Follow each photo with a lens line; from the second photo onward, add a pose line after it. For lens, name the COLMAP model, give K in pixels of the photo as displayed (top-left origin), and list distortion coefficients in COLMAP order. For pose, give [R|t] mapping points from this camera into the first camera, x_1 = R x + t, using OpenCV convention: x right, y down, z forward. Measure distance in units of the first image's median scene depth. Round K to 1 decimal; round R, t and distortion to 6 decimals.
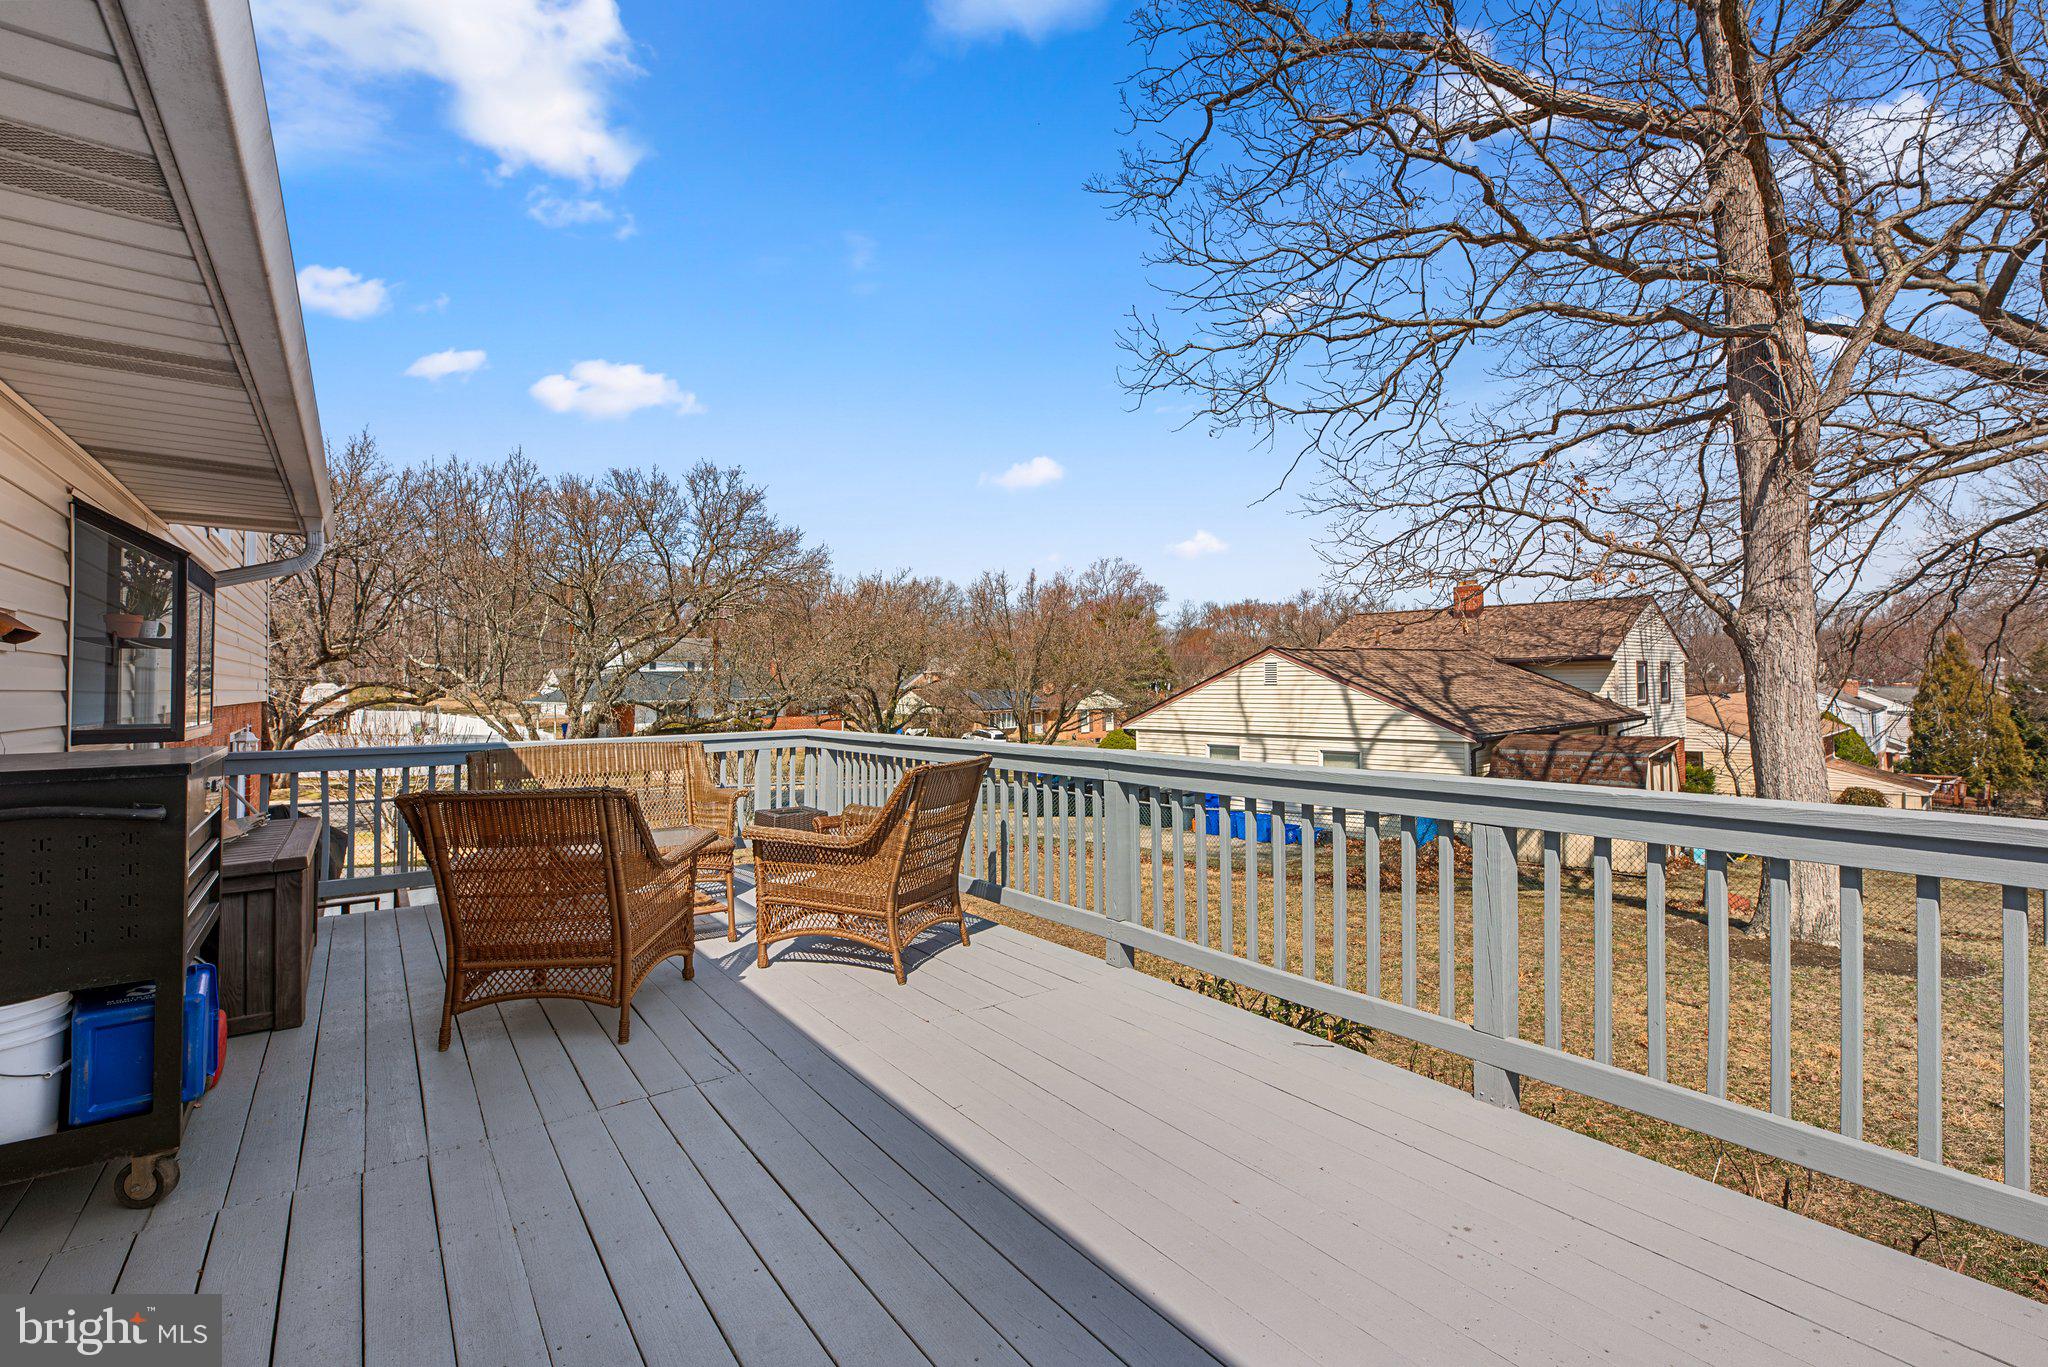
lens RADIAL K [[915.2, 0, 1037.3], [0, 915.2, 688.4], [0, 0, 1]] dist [-0.005156, 0.002437]
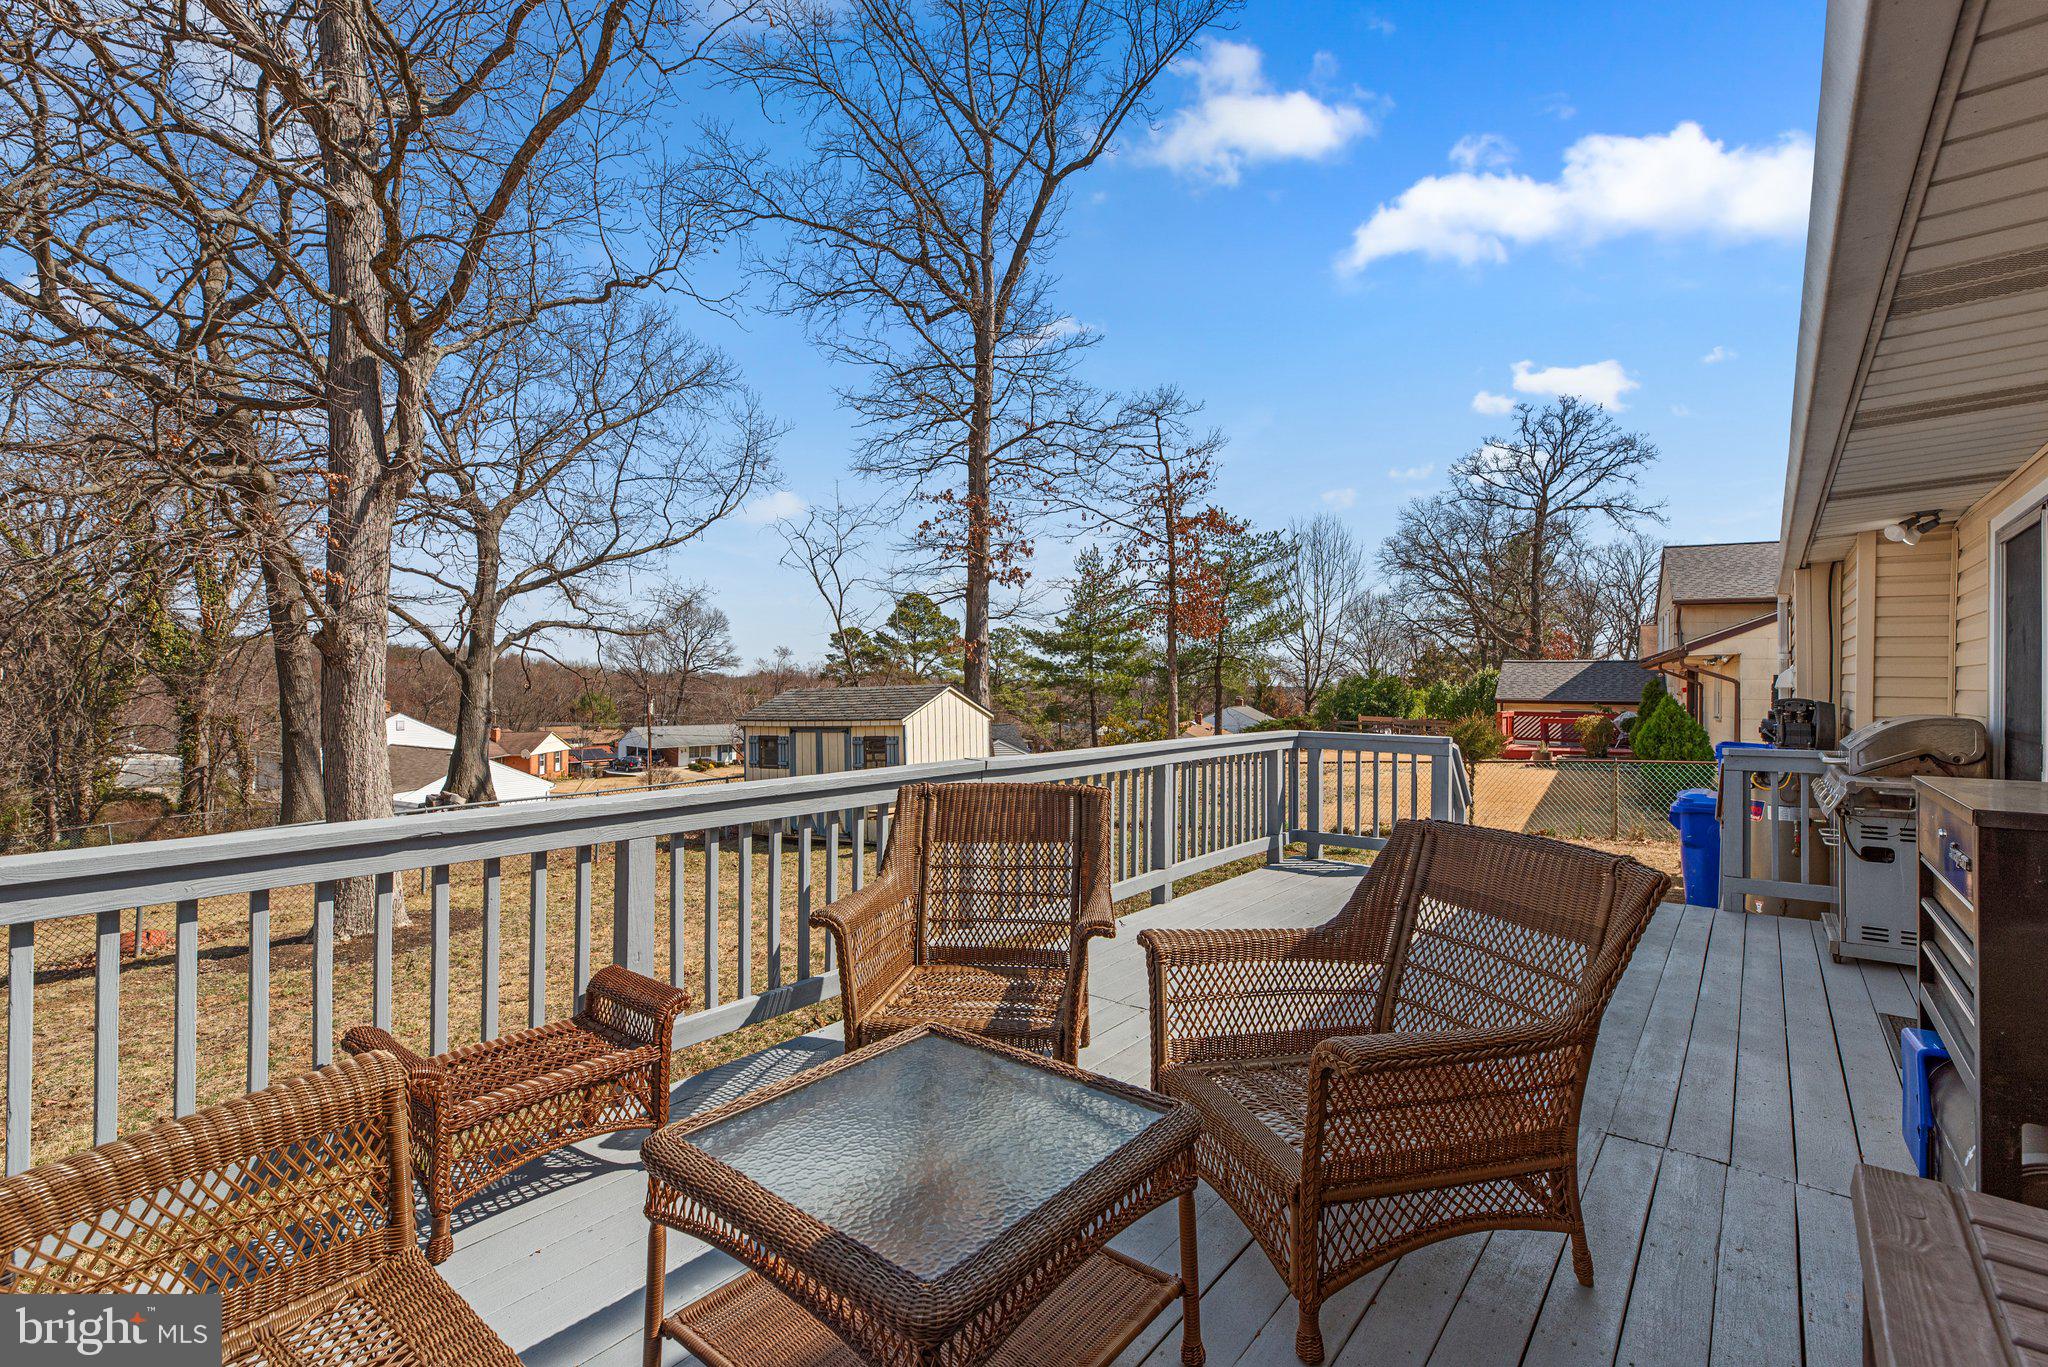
lens RADIAL K [[915.2, 0, 1026.6], [0, 915.2, 671.7], [0, 0, 1]] dist [-0.005156, 0.002437]
pose [[-0.241185, 0.023394, 0.970197, -0.395625], [-0.003330, 0.999684, -0.024933, -0.005653], [-0.970473, -0.009244, -0.241031, 0.518558]]
